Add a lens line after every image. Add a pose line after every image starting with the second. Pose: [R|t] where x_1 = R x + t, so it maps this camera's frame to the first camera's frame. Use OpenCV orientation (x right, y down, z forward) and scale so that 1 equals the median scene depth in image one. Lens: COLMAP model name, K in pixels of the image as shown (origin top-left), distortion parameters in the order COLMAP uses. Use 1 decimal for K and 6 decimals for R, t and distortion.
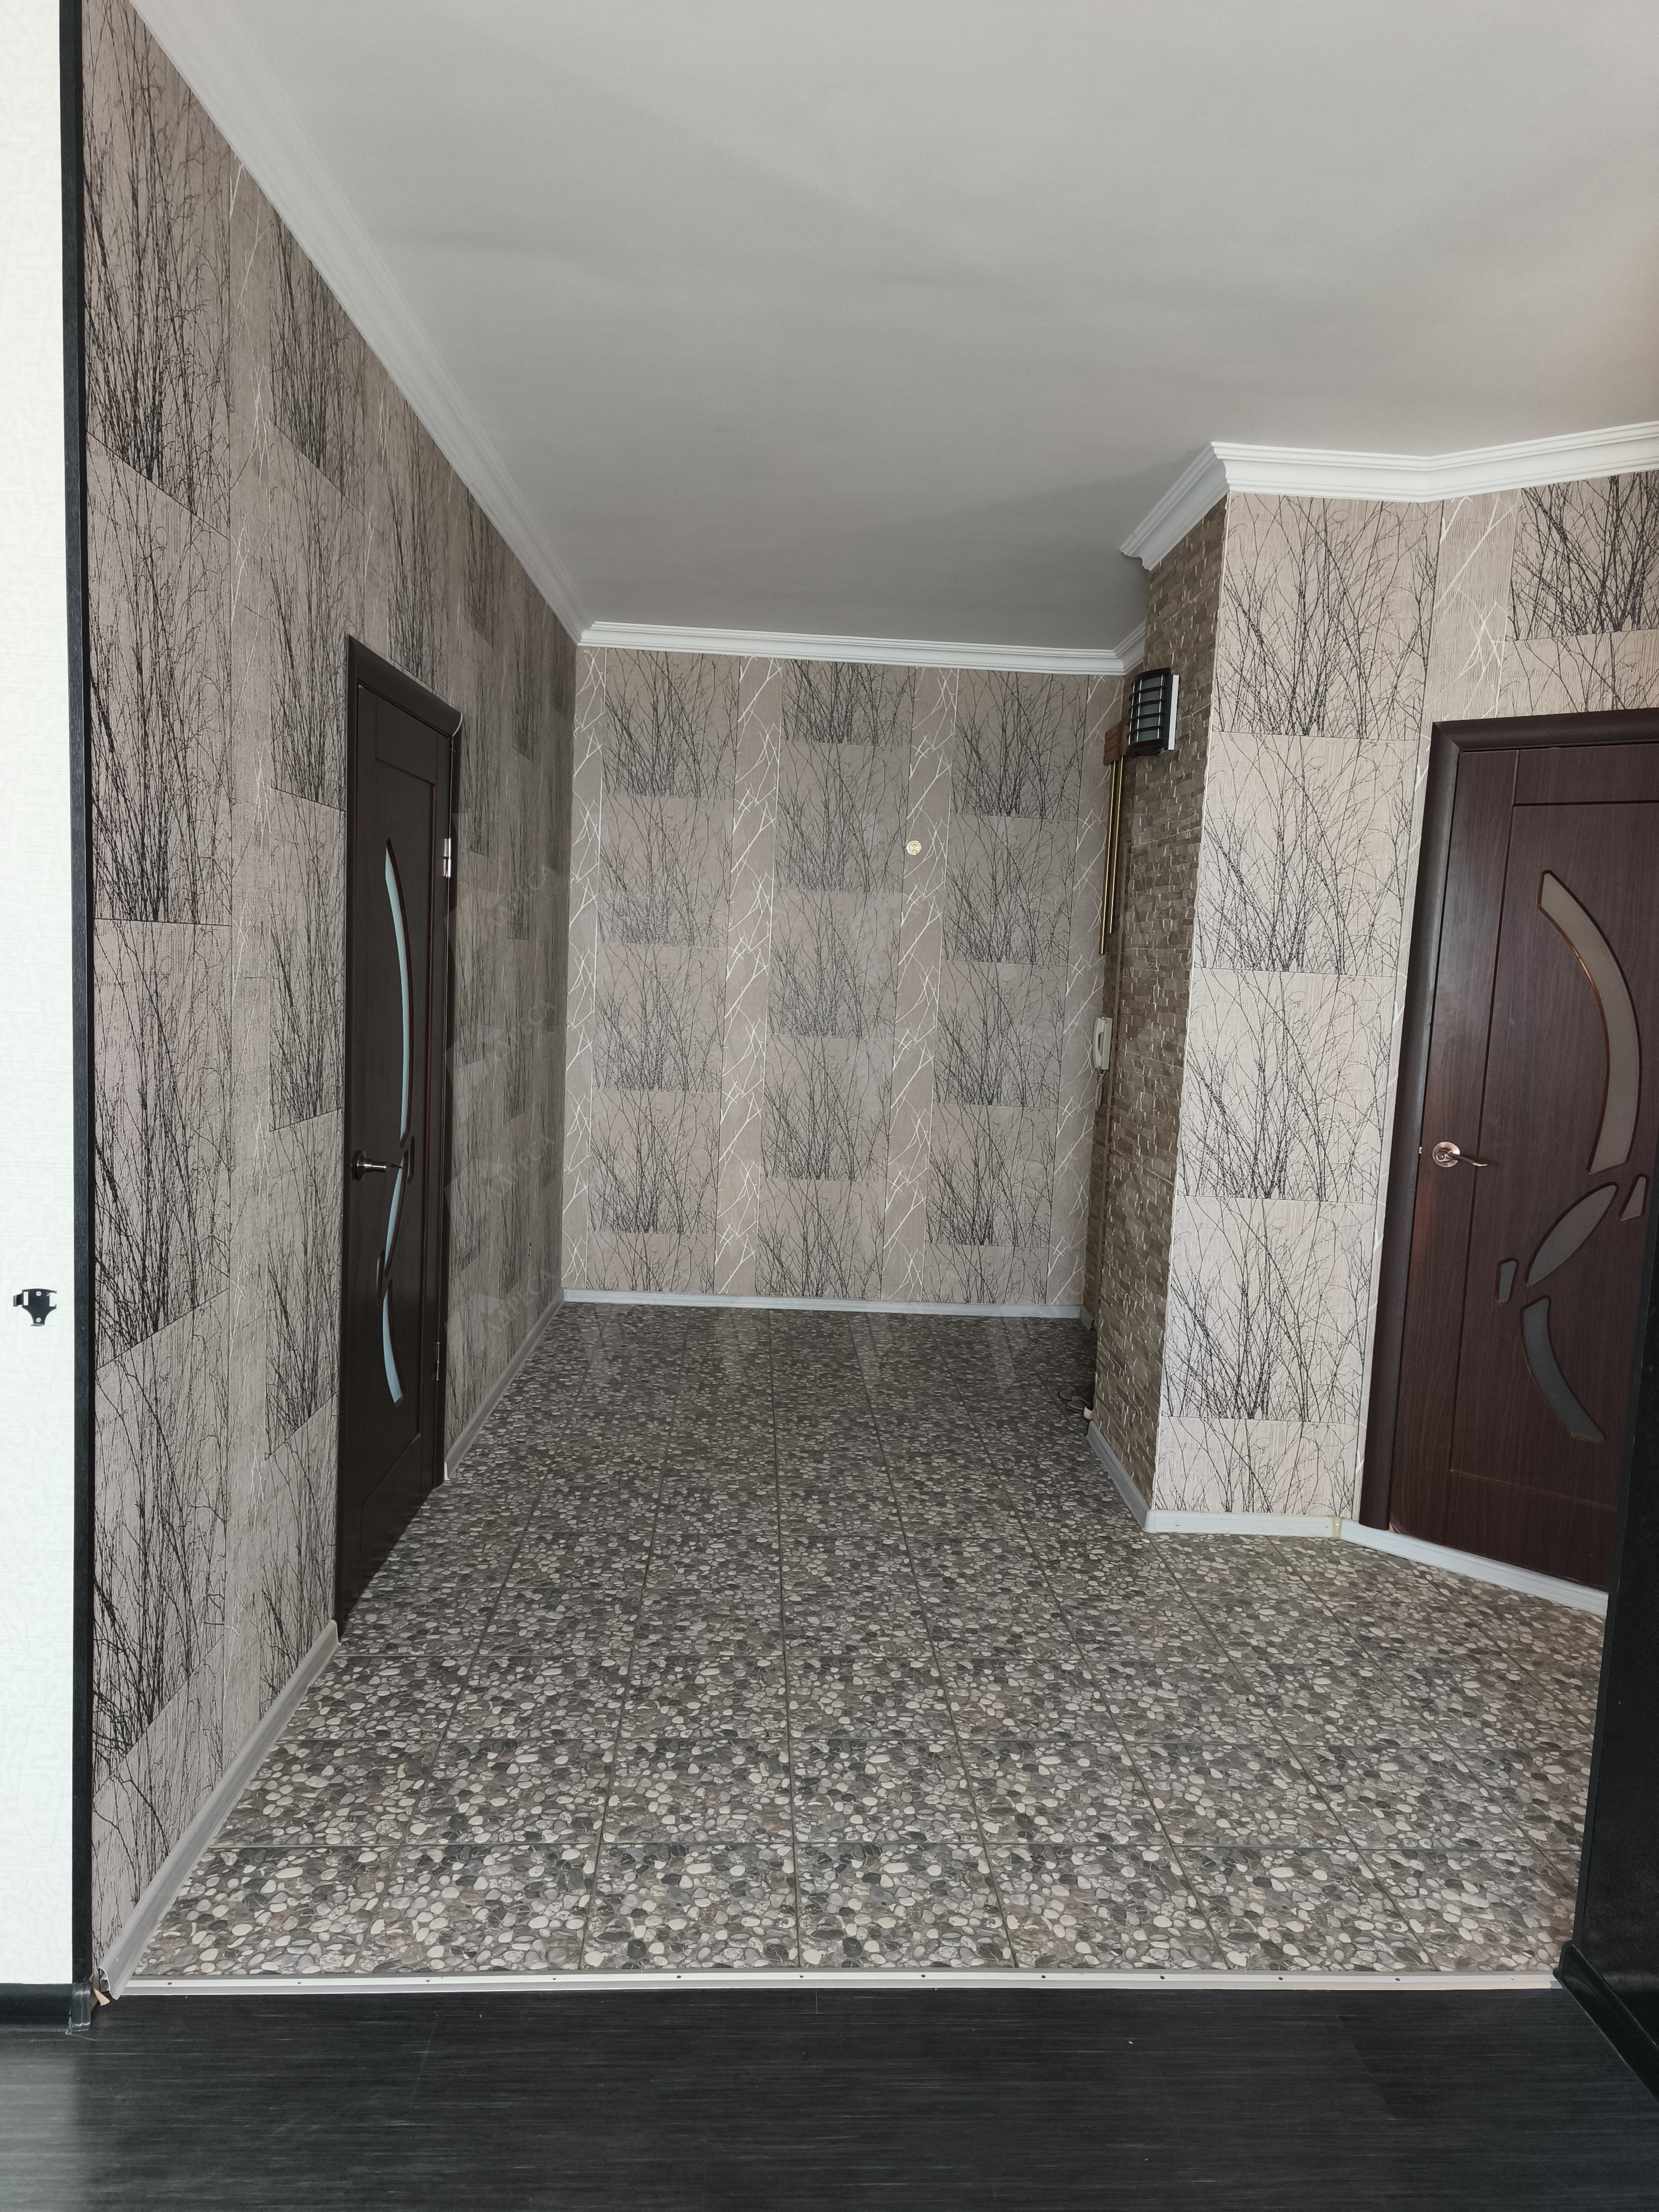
lens RADIAL K [[1471.5, 0, 845.2], [0, 1471.5, 1109.3], [0, 0, 1]] dist [0.091540, -0.069194]
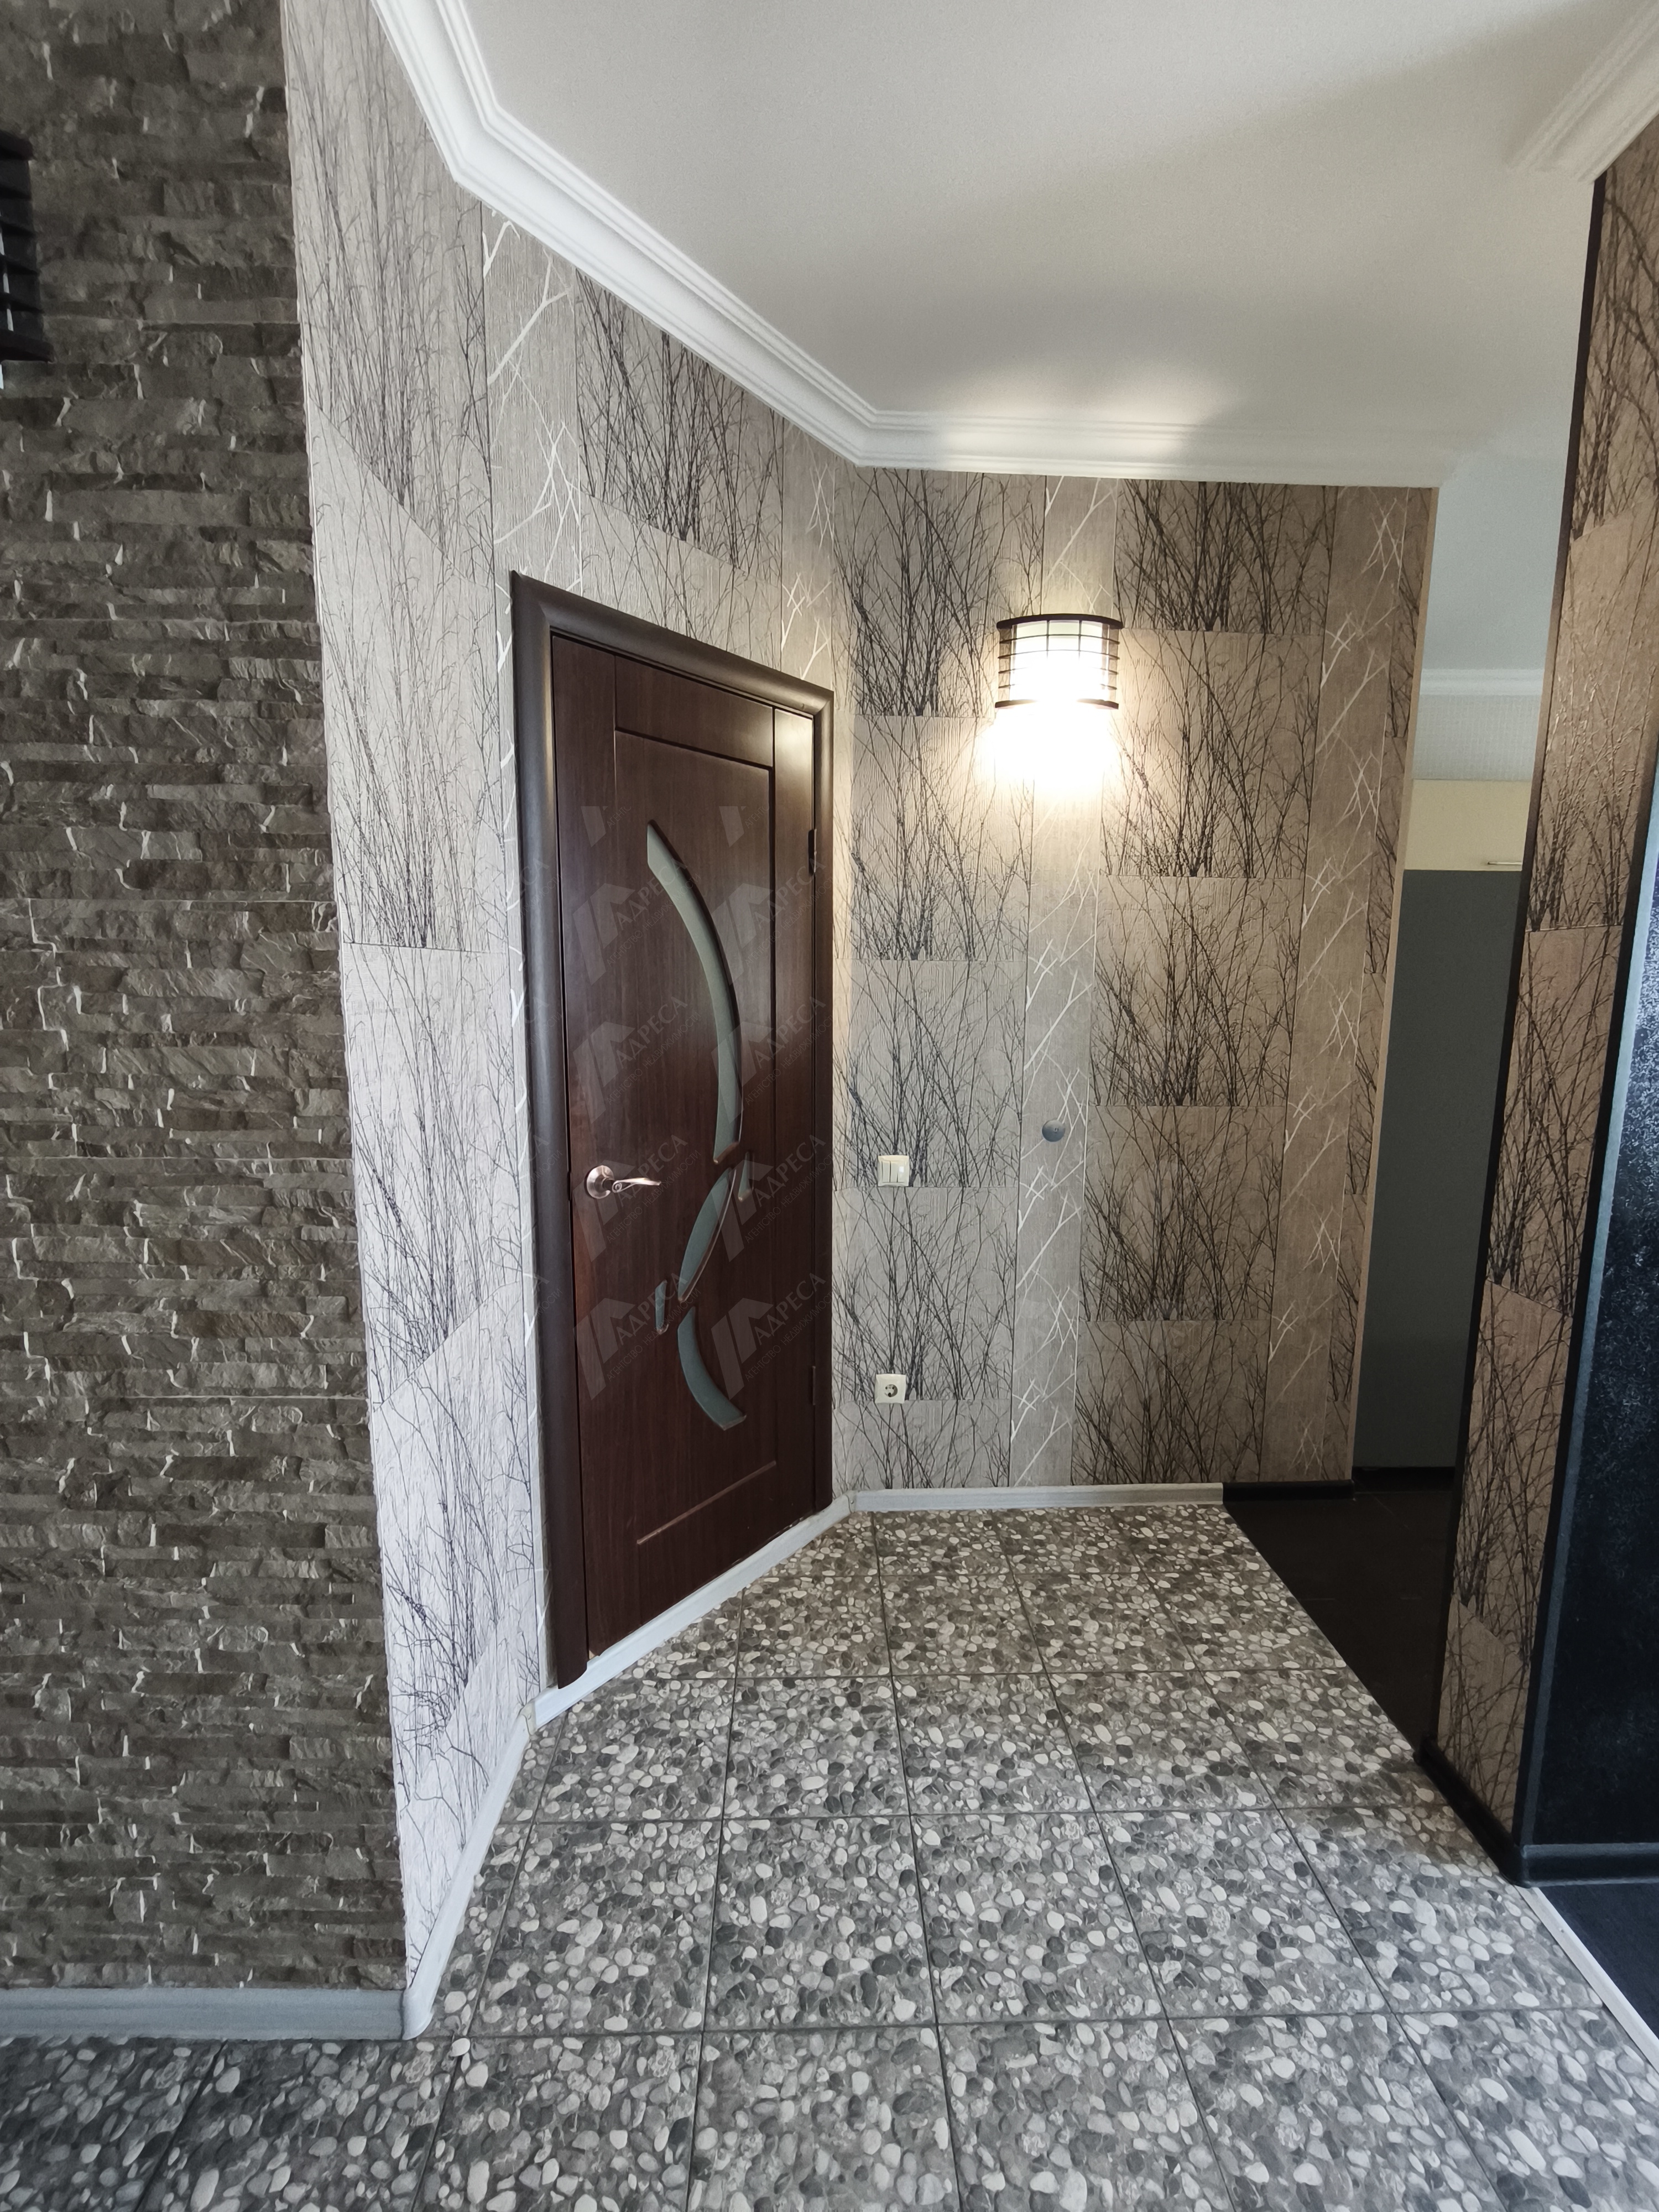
lens RADIAL K [[914.4, 0, 829.5], [0, 914.4, 1106.0], [0, 0, 1]] dist [-0.001709, -0.000624]
pose [[0.036237, -0.188789, 0.981349, -0.049211], [0.100232, 0.977729, 0.184392, -0.085385], [-0.994304, 0.091681, 0.054353, 0.861942]]
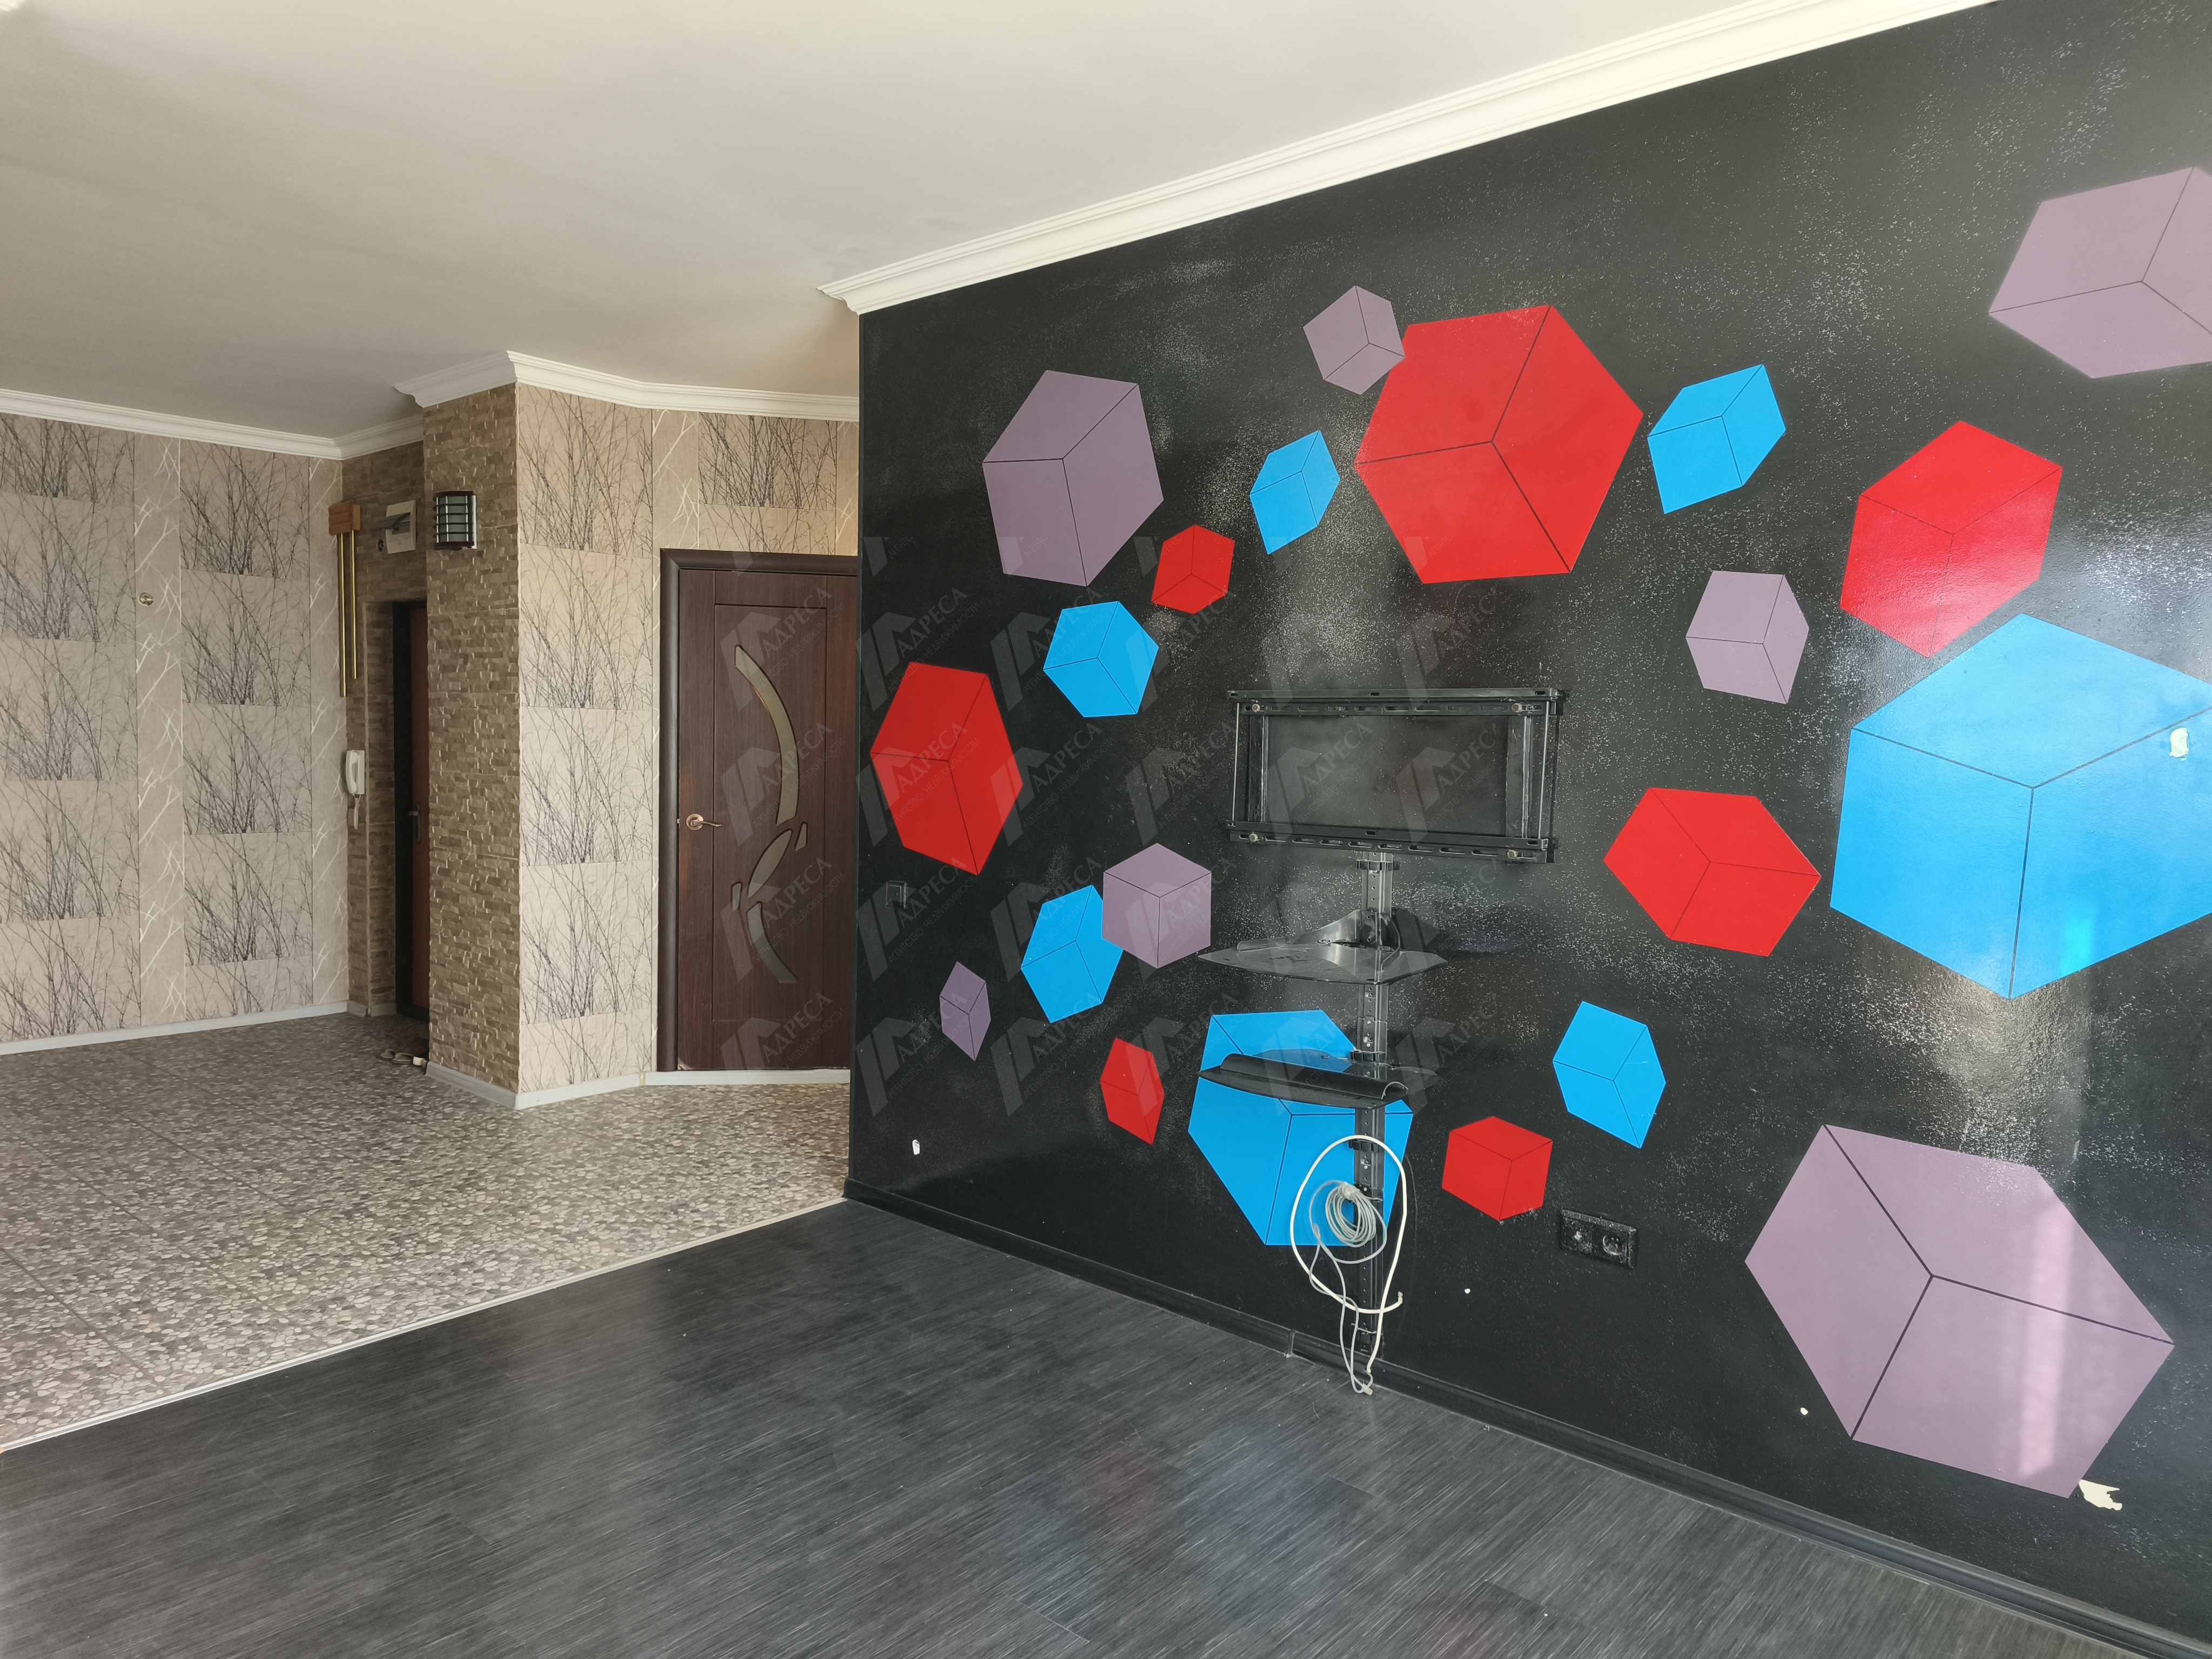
lens RADIAL K [[1471.5, 0, 1100.6], [0, 1471.5, 827.6], [0, 0, 1]] dist [0.091540, -0.069194]
pose [[0.708092, -0.077558, 0.701848, -0.397926], [0.085835, 0.996033, 0.023468, 0.036469], [-0.700884, 0.043626, 0.711940, -0.422135]]
